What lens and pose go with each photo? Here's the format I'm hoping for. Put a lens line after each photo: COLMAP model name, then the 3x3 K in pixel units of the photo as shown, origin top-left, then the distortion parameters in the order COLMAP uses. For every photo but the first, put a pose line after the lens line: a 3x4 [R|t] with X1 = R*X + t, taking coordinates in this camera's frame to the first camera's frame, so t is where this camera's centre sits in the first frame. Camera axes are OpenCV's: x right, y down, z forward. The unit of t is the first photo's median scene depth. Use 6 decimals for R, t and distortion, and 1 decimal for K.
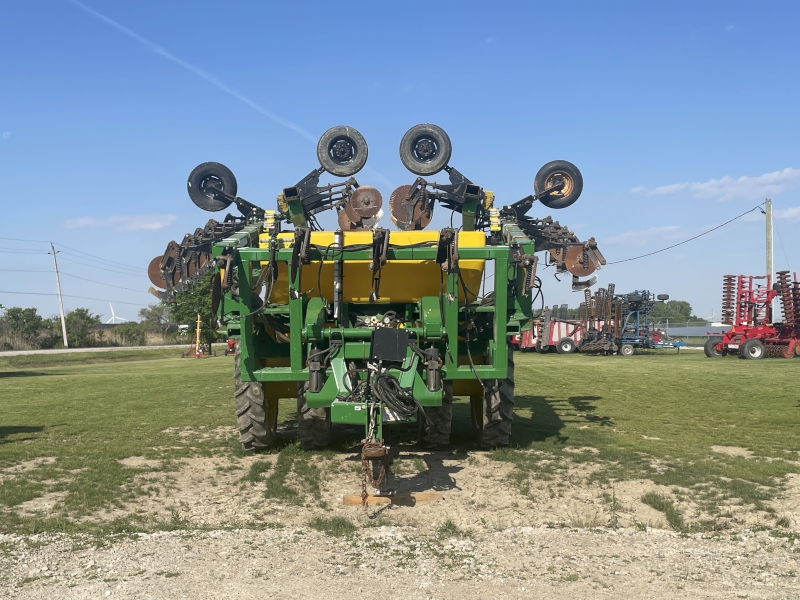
lens RADIAL K [[894.2, 0, 400.0], [0, 894.2, 300.0], [0, 0, 1]] dist [0.071725, -0.015099]
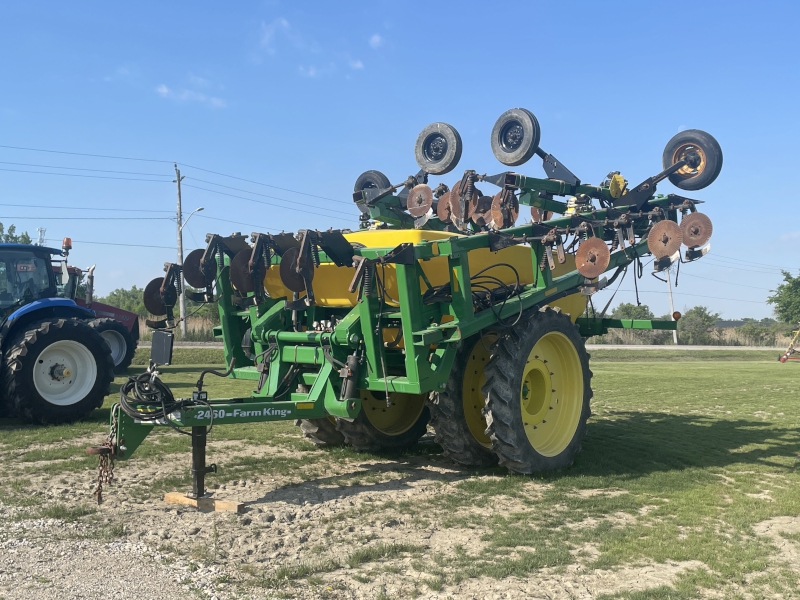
lens RADIAL K [[894.2, 0, 400.0], [0, 894.2, 300.0], [0, 0, 1]] dist [0.071725, -0.015099]
pose [[0.753717, 0.006986, -0.657162, 0.505550], [-0.005006, 0.999976, 0.004889, -0.007207], [0.657180, -0.000395, 0.753733, 0.232482]]
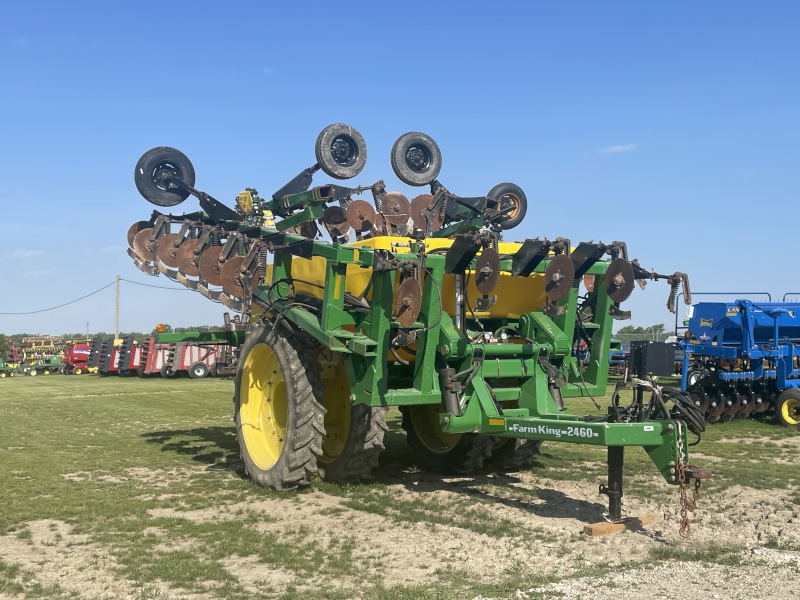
lens RADIAL K [[894.2, 0, 400.0], [0, 894.2, 300.0], [0, 0, 1]] dist [0.071725, -0.015099]
pose [[0.874860, 0.025679, 0.483695, -0.419956], [-0.012148, 0.999443, -0.031089, 0.011079], [-0.484223, 0.021323, 0.874684, 0.171231]]
